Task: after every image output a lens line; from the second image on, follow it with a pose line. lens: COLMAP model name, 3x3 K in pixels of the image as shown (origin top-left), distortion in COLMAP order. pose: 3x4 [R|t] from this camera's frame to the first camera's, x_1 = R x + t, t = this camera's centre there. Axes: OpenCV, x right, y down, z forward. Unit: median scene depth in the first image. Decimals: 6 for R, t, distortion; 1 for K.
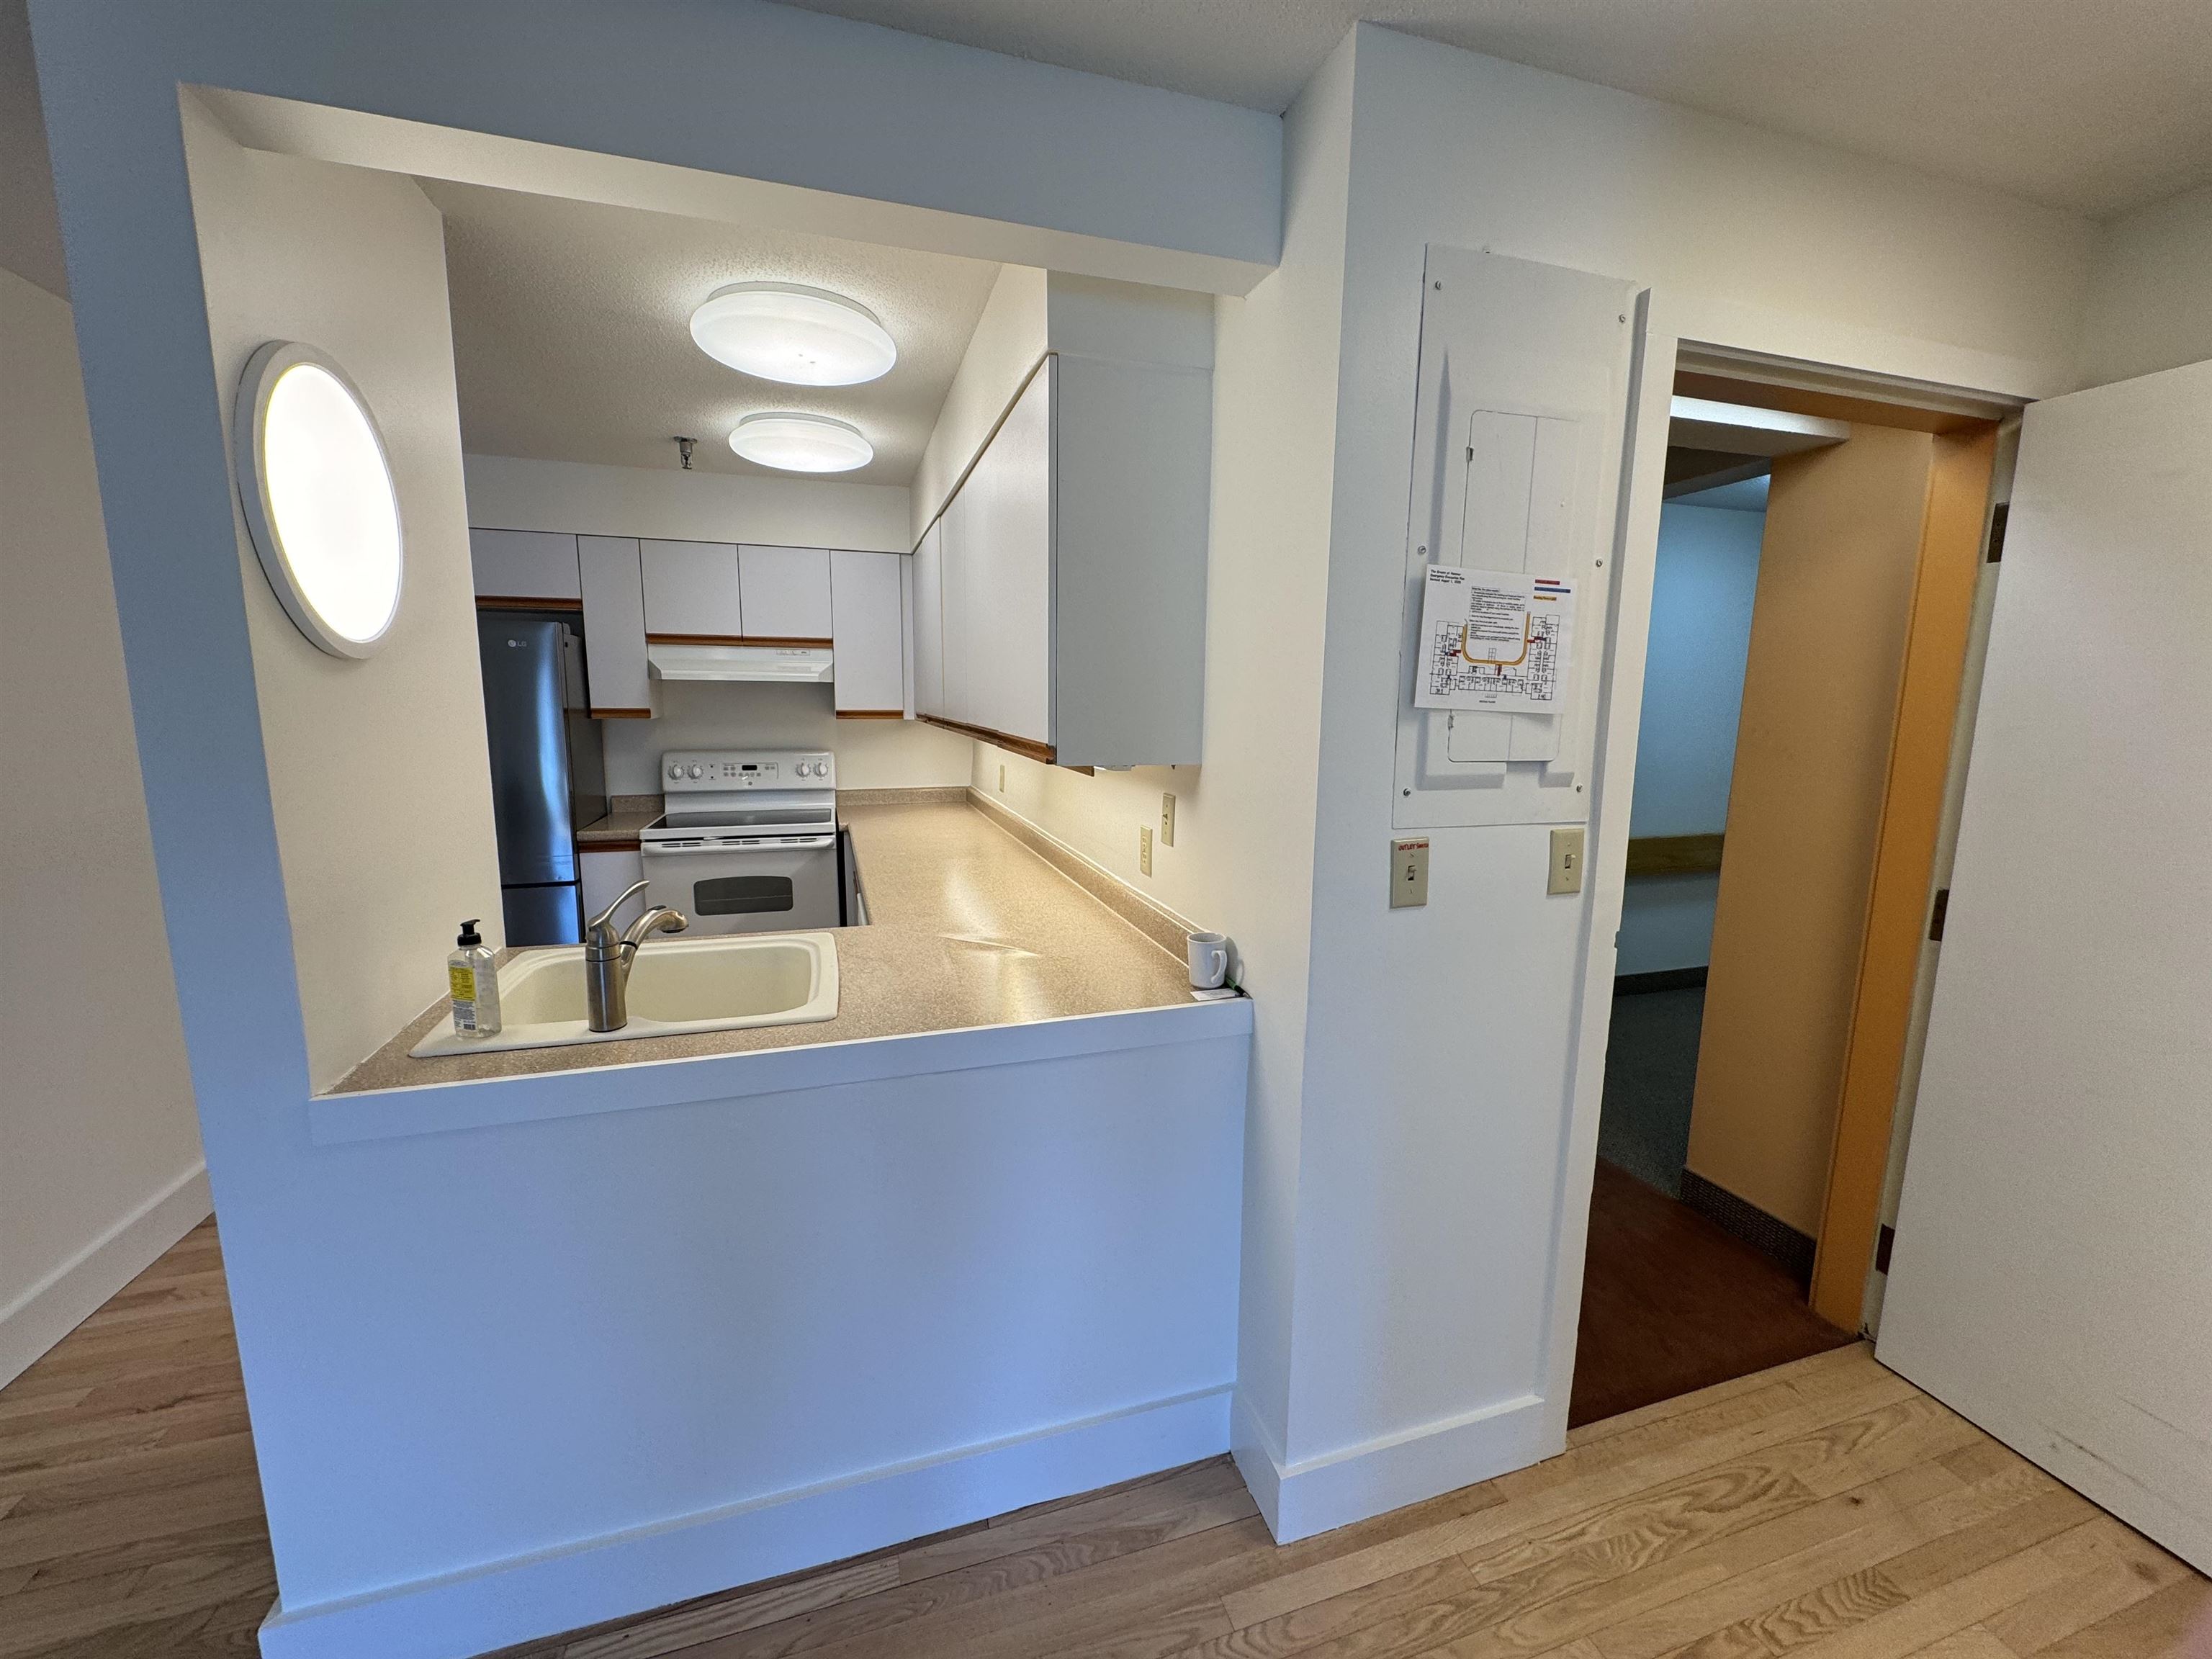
lens RADIAL K [[880.1, 0, 1111.2], [0, 880.1, 827.6], [0, 0, 1]] dist [-0.002393, 0.000586]
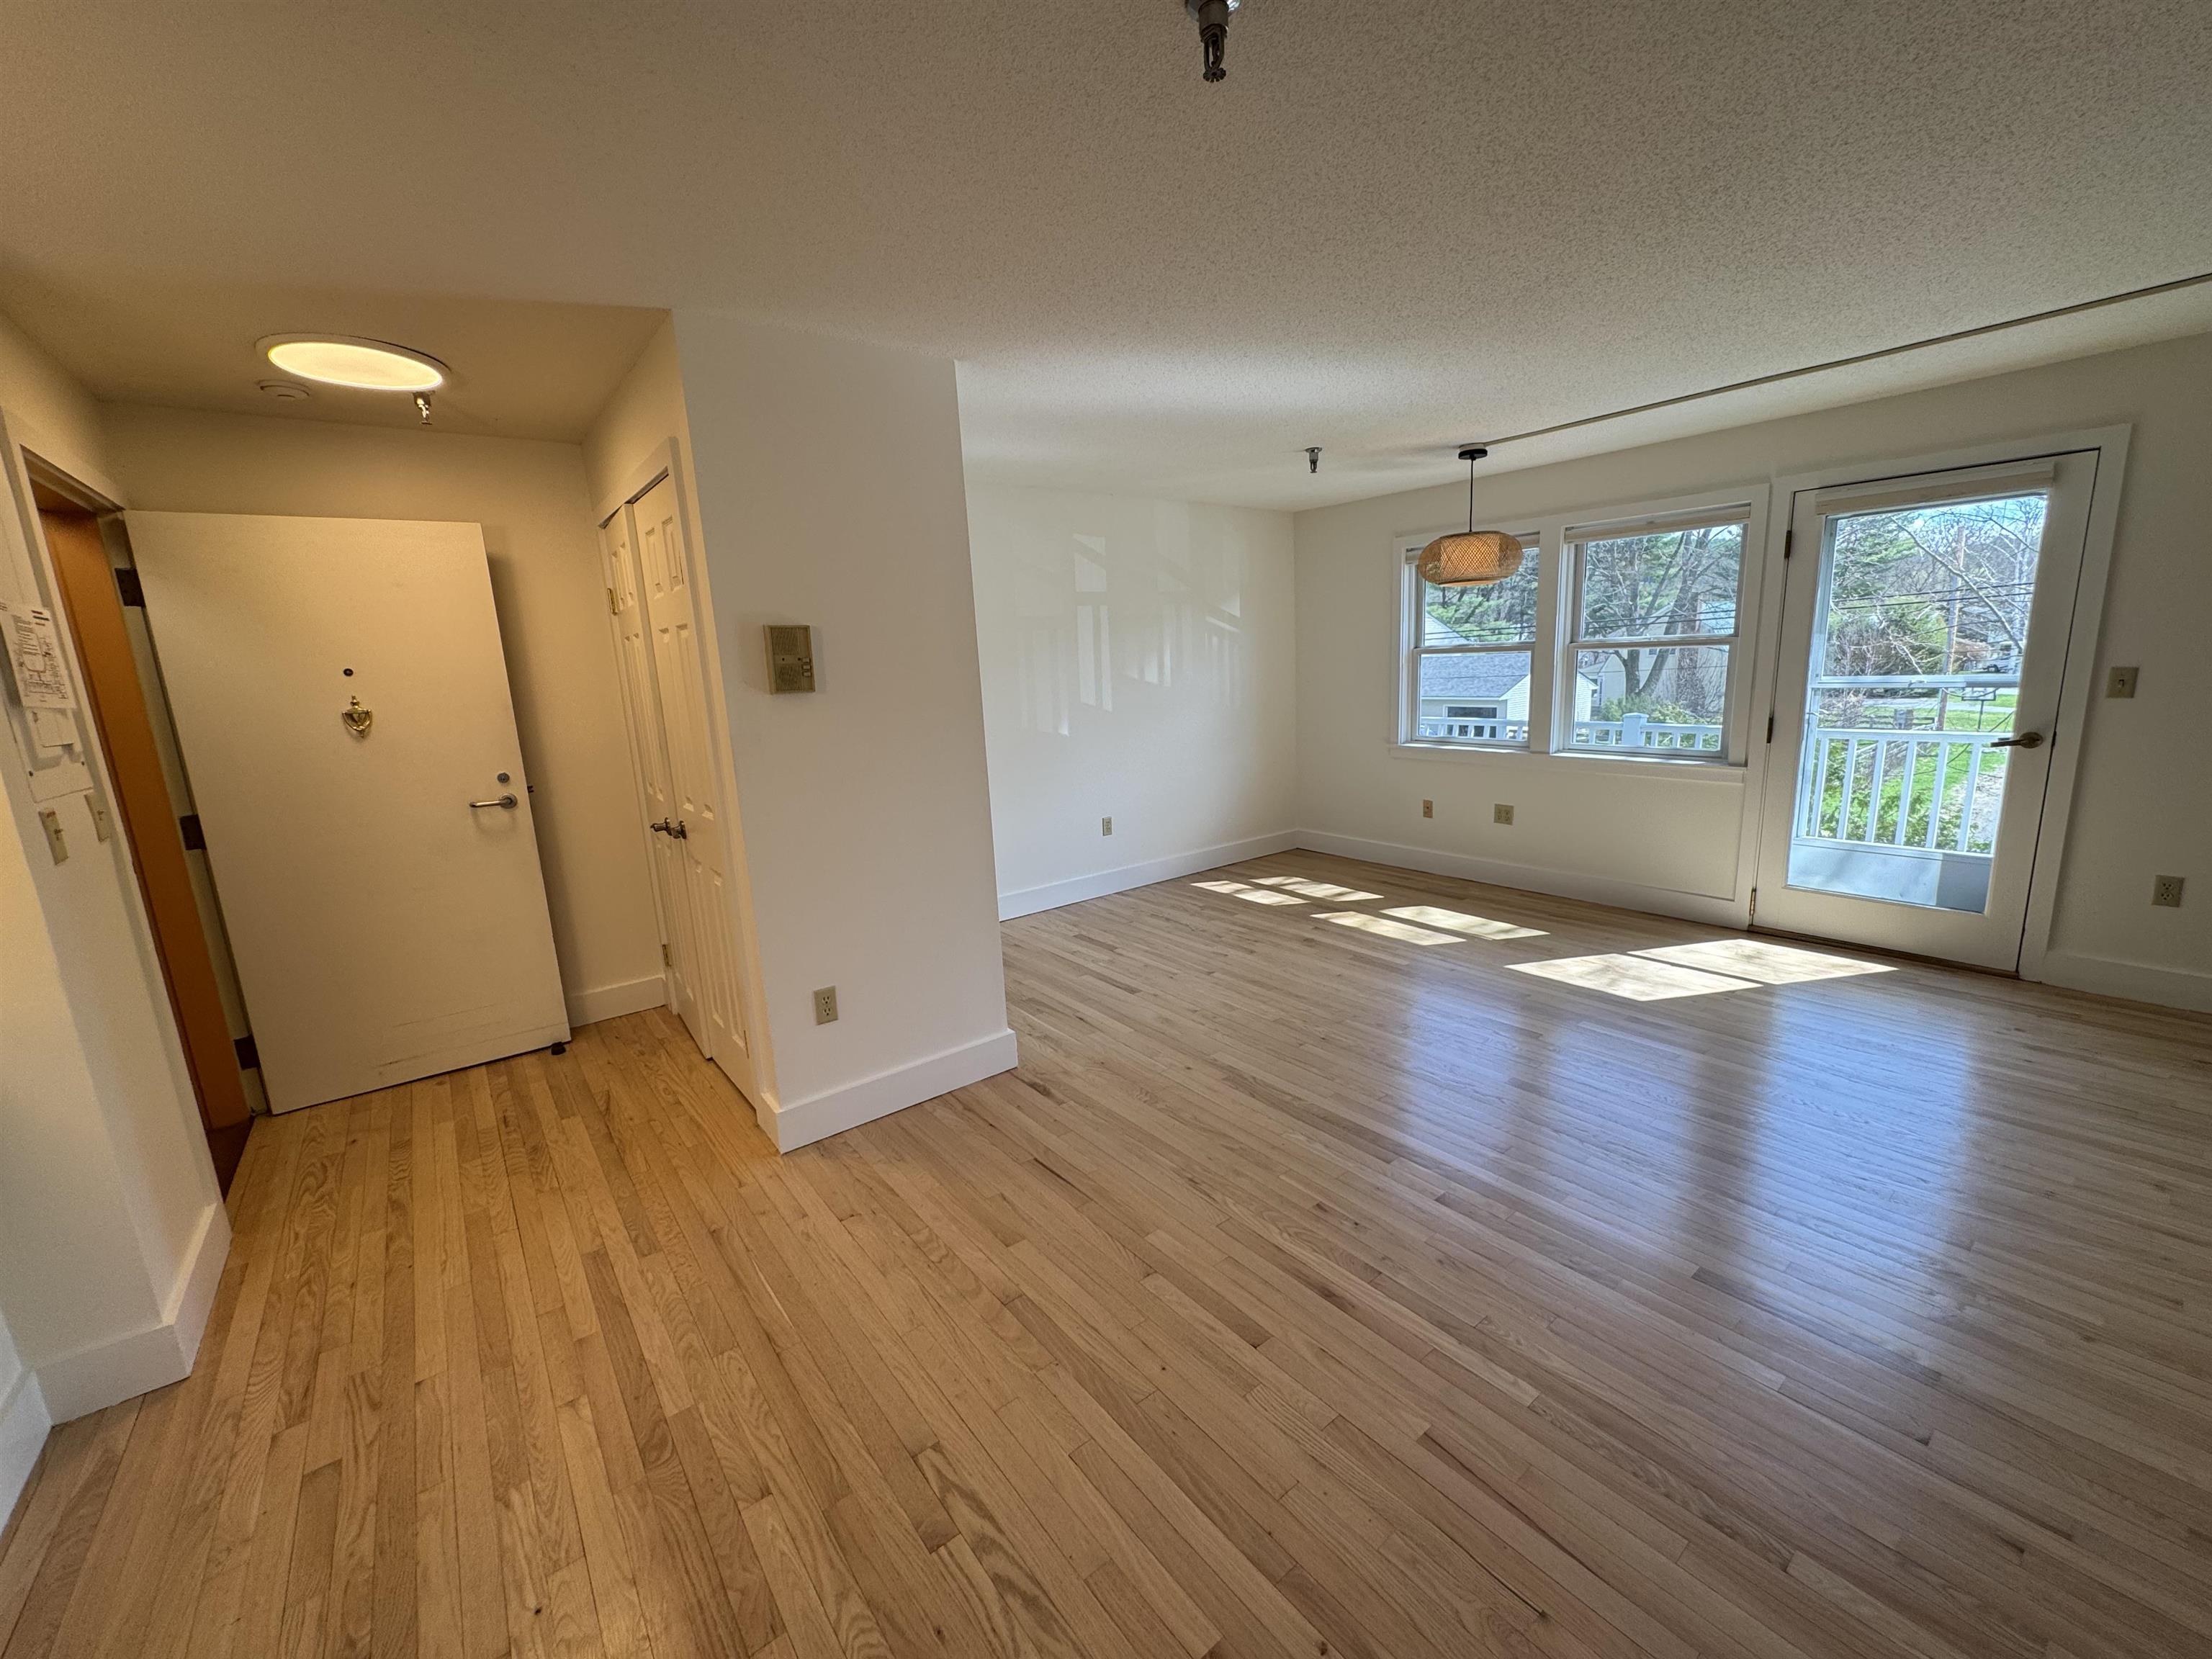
lens RADIAL K [[880.6, 0, 1105.4], [0, 880.6, 827.2], [0, 0, 1]] dist [-0.001862, 0.000162]
pose [[-0.349431, -0.174115, 0.920642, -1.236375], [0.185905, 0.950163, 0.250259, 0.003947], [-0.918334, 0.258600, -0.299647, -0.024300]]
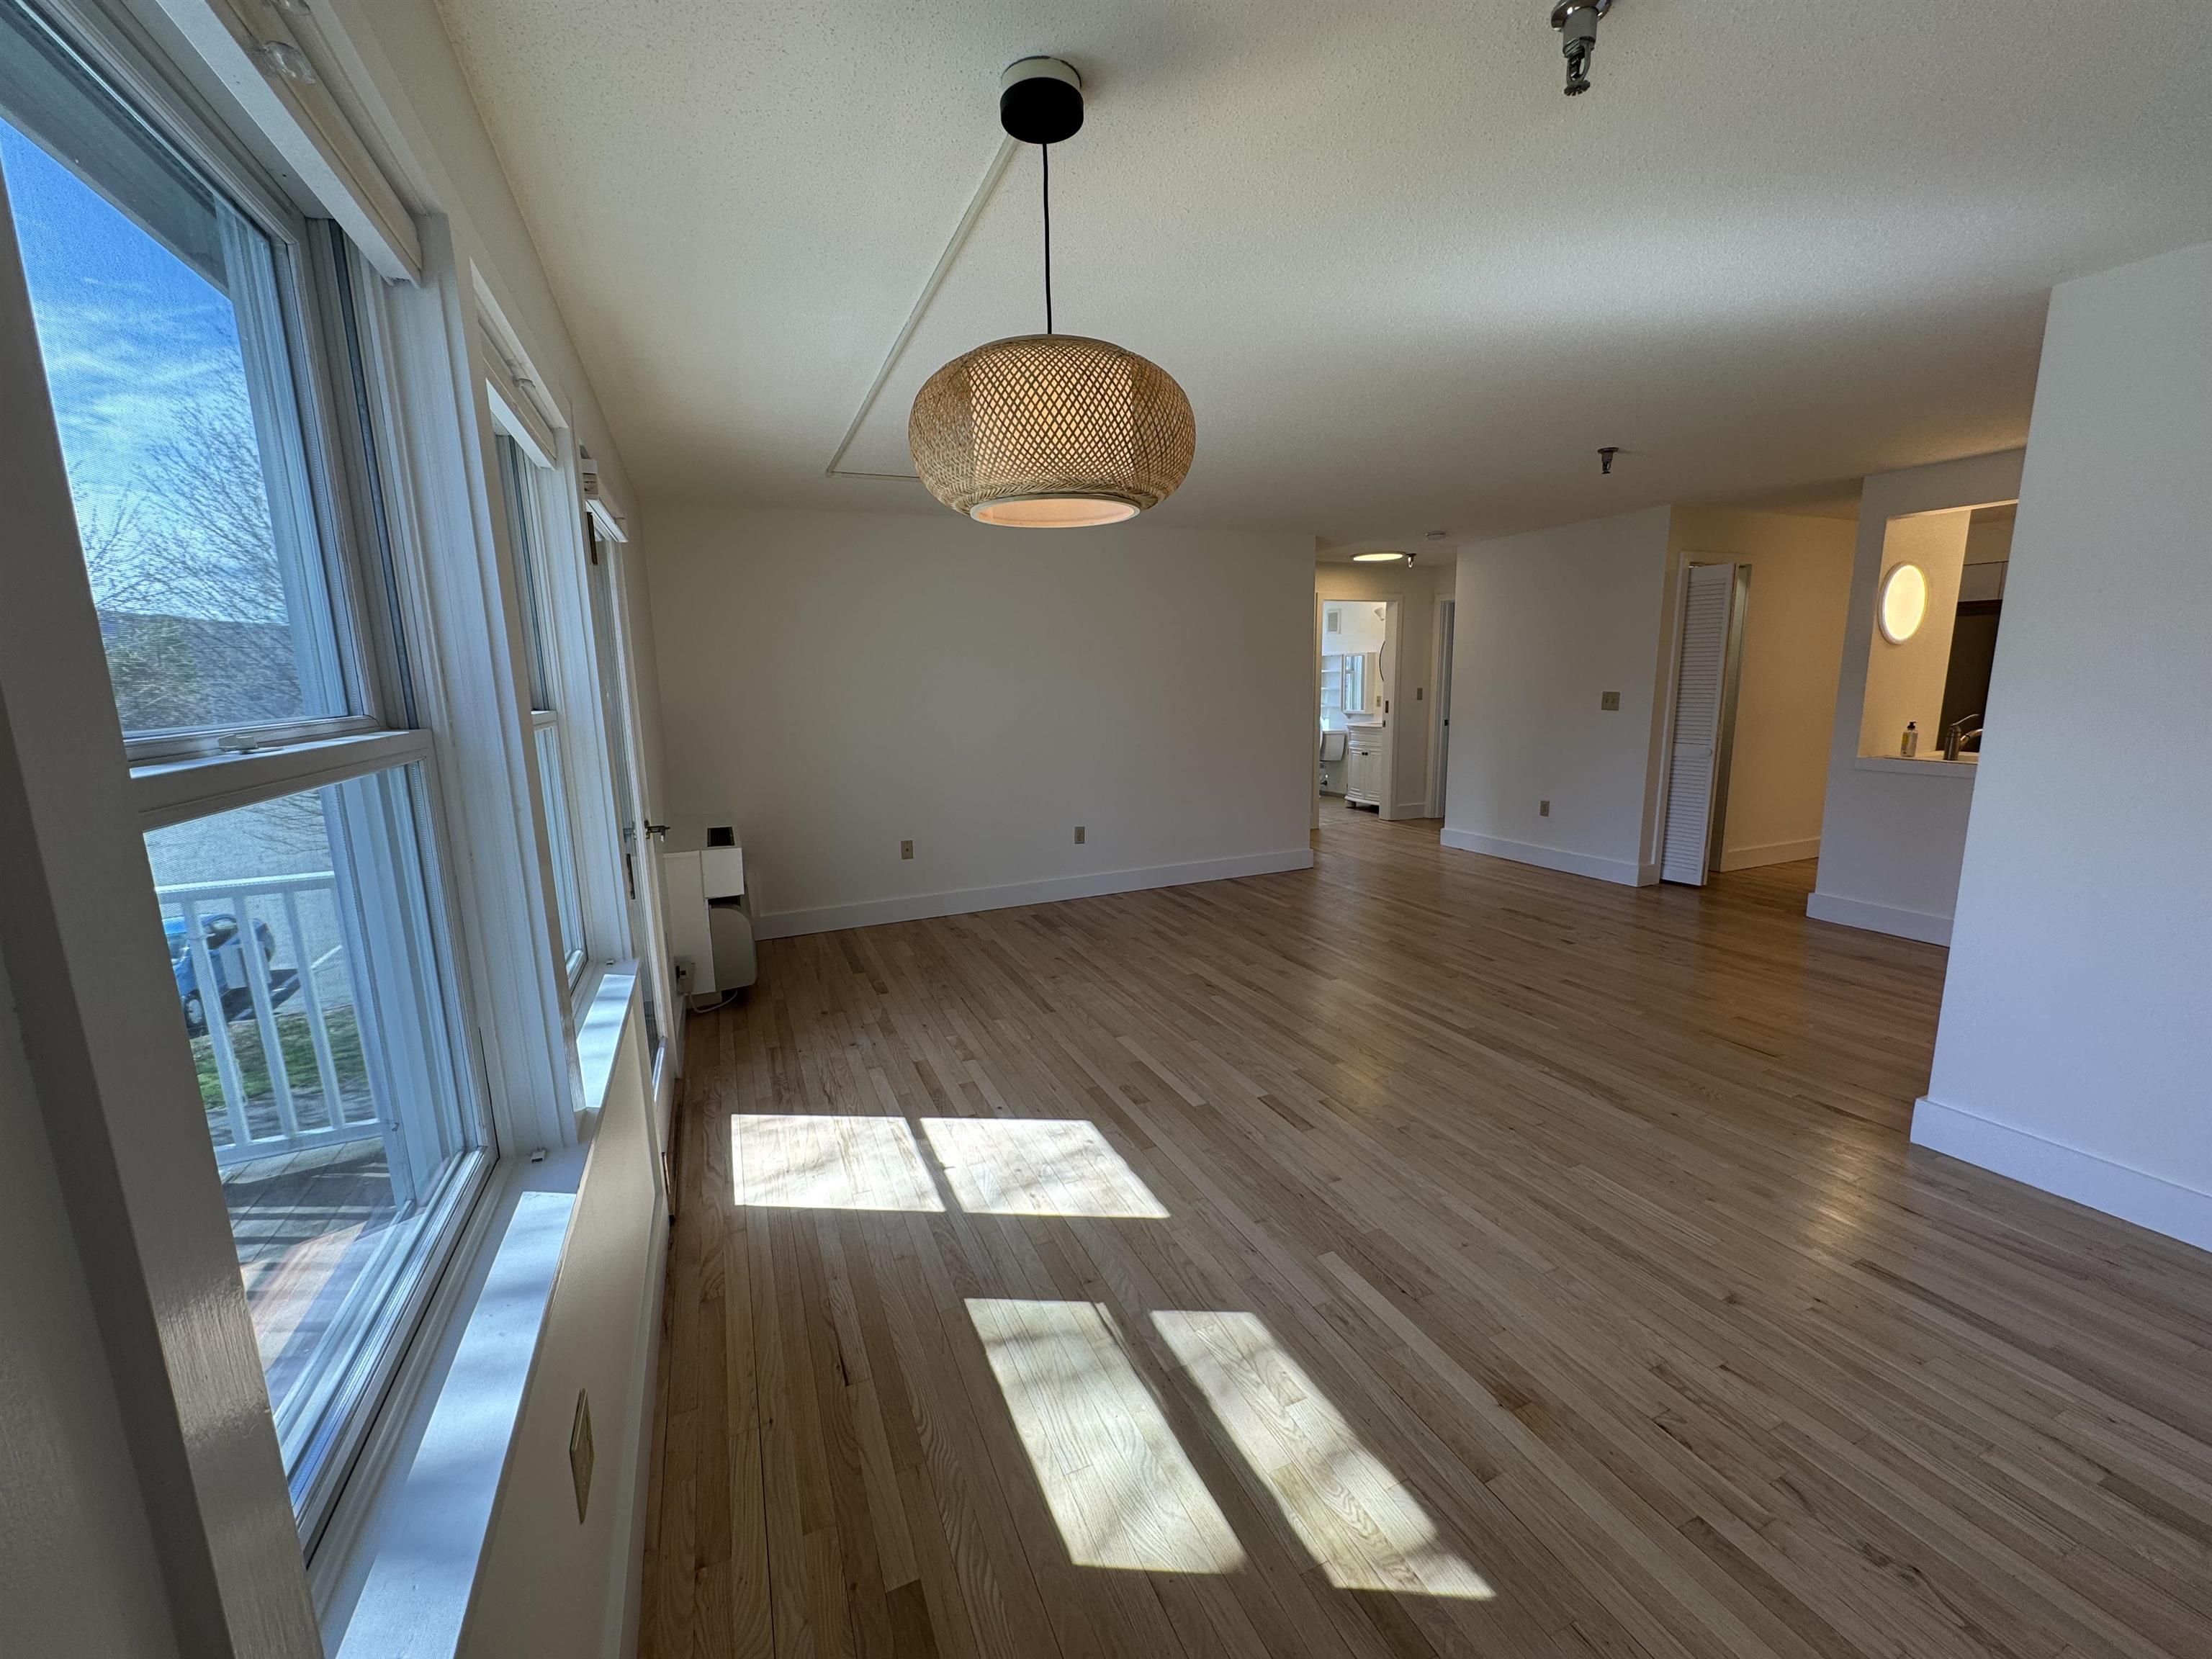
lens RADIAL K [[880.6, 0, 1105.4], [0, 880.6, 827.2], [0, 0, 1]] dist [-0.001862, 0.000162]
pose [[0.108152, 0.159029, -0.981332, 2.015284], [-0.129215, 0.980997, 0.144734, 0.363504], [0.985701, 0.111150, 0.126646, -2.121313]]
